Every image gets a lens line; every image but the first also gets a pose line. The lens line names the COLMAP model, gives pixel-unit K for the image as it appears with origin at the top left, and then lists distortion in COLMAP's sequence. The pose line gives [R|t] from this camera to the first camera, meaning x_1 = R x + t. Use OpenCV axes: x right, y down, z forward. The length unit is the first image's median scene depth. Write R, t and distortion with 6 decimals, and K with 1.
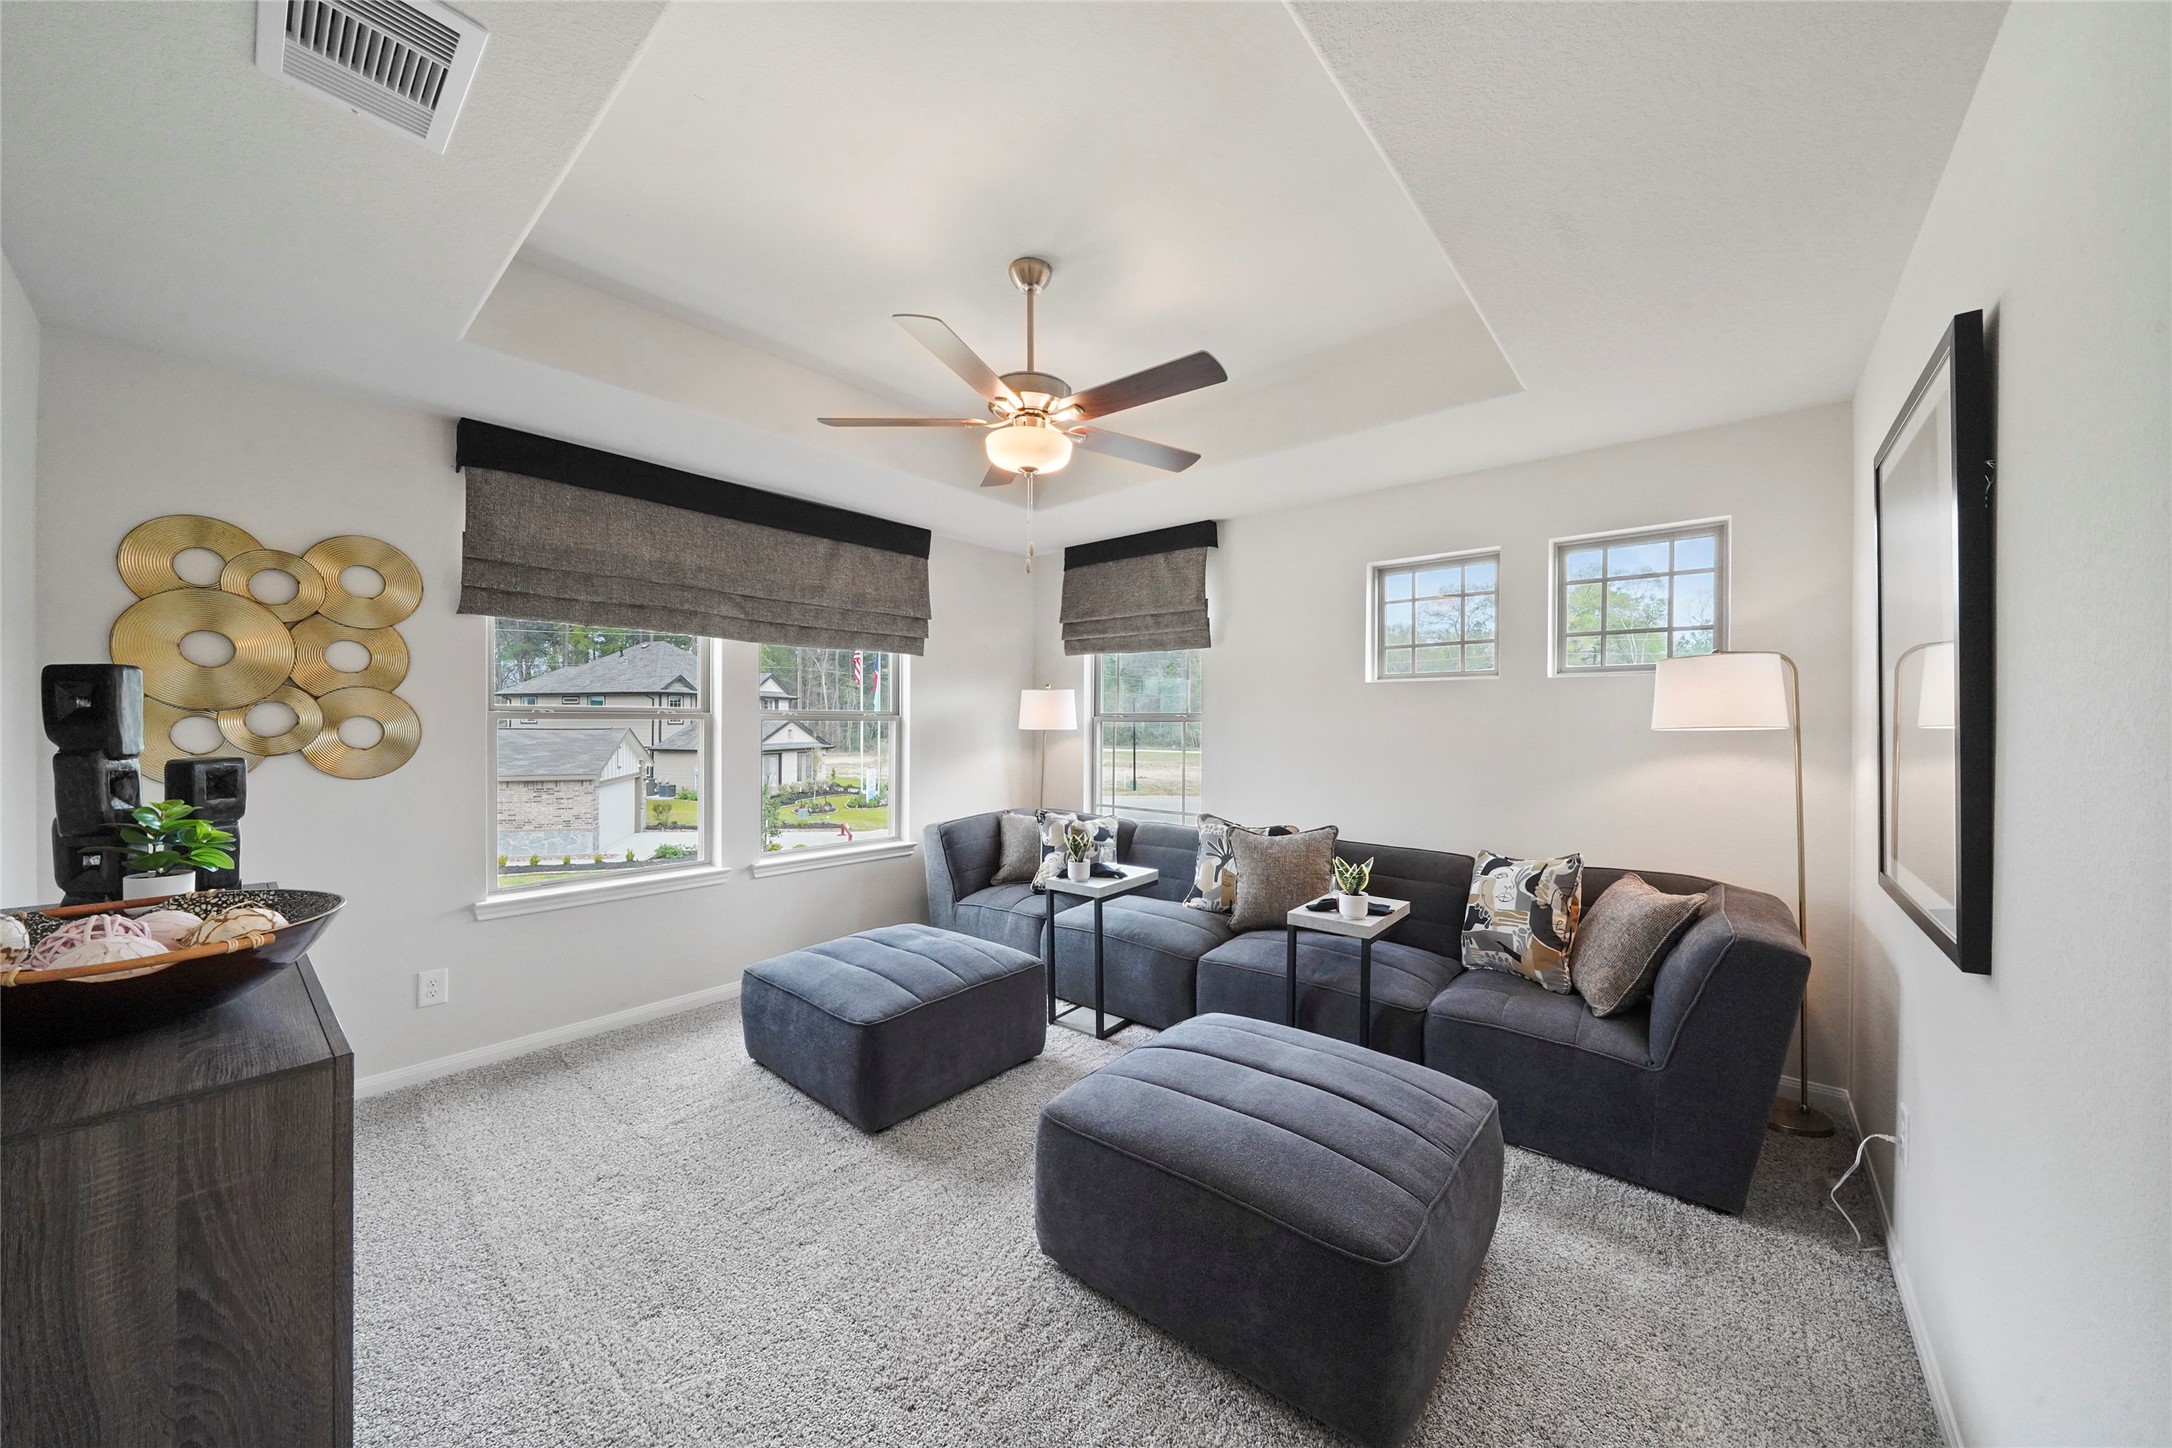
lens RADIAL K [[748.3, 0, 1086.0], [0, 748.3, 724.0], [0, 0, 1]] dist [-0.000123, 0.000016]
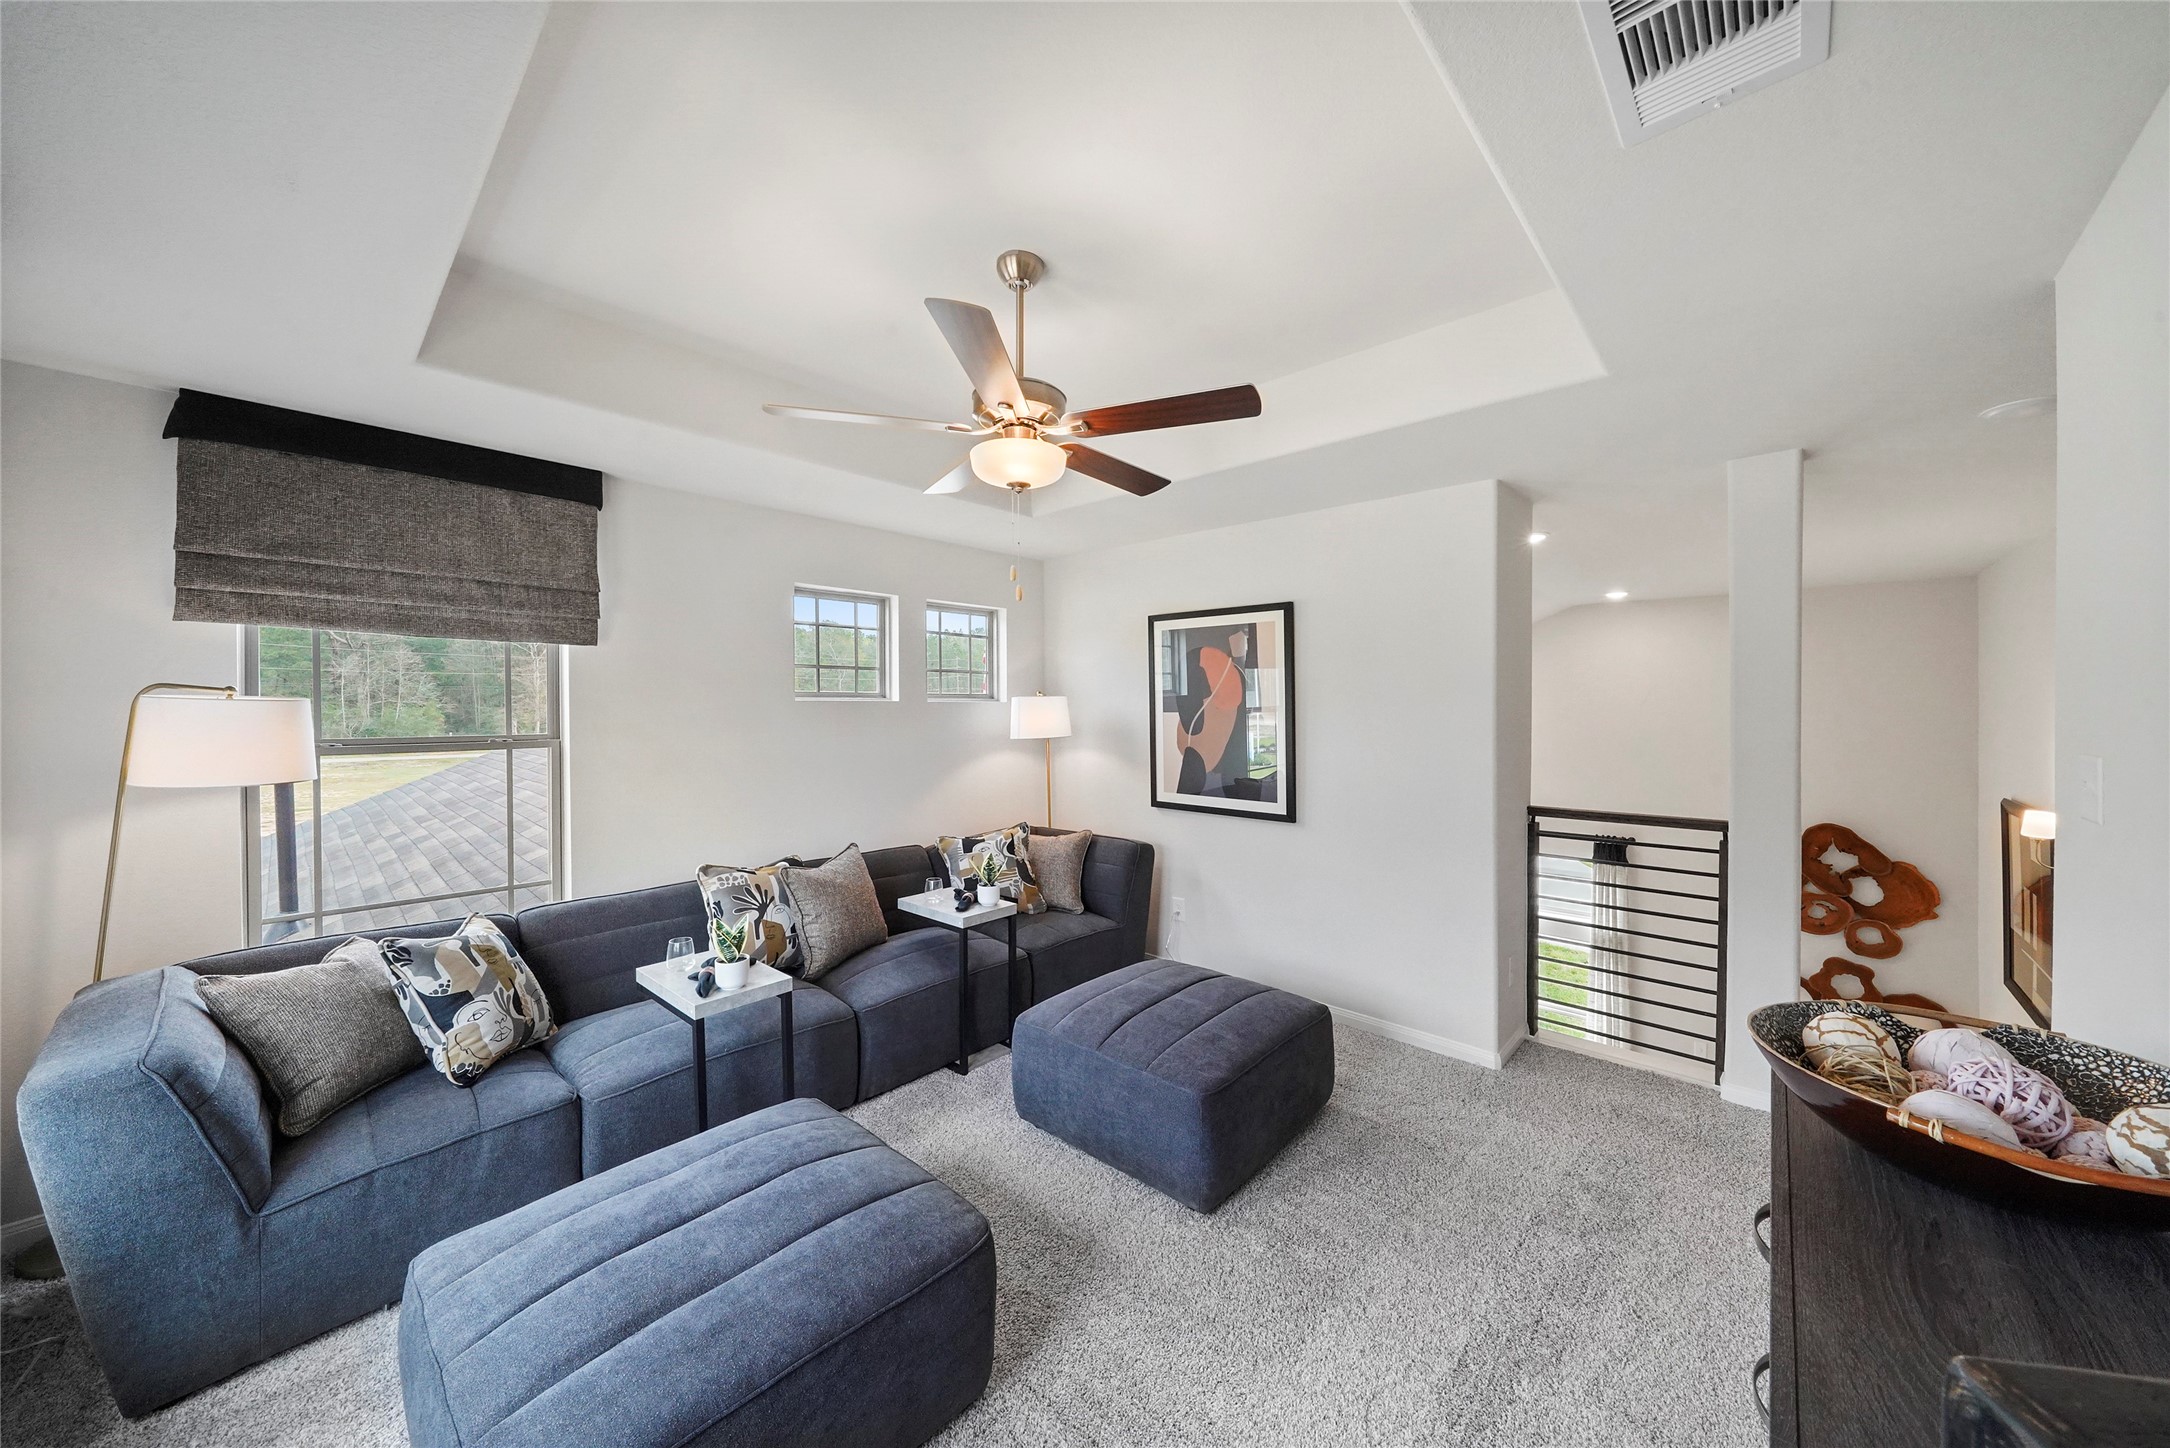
lens RADIAL K [[741.3, 0, 1086.1], [0, 741.3, 713.5], [0, 0, 1]] dist [0.000536, 0.000052]
pose [[0.033170, 0.002920, 0.999445, -0.582564], [0.006823, 0.999972, -0.003148, -0.034024], [-0.999426, 0.006924, 0.033149, 0.538871]]
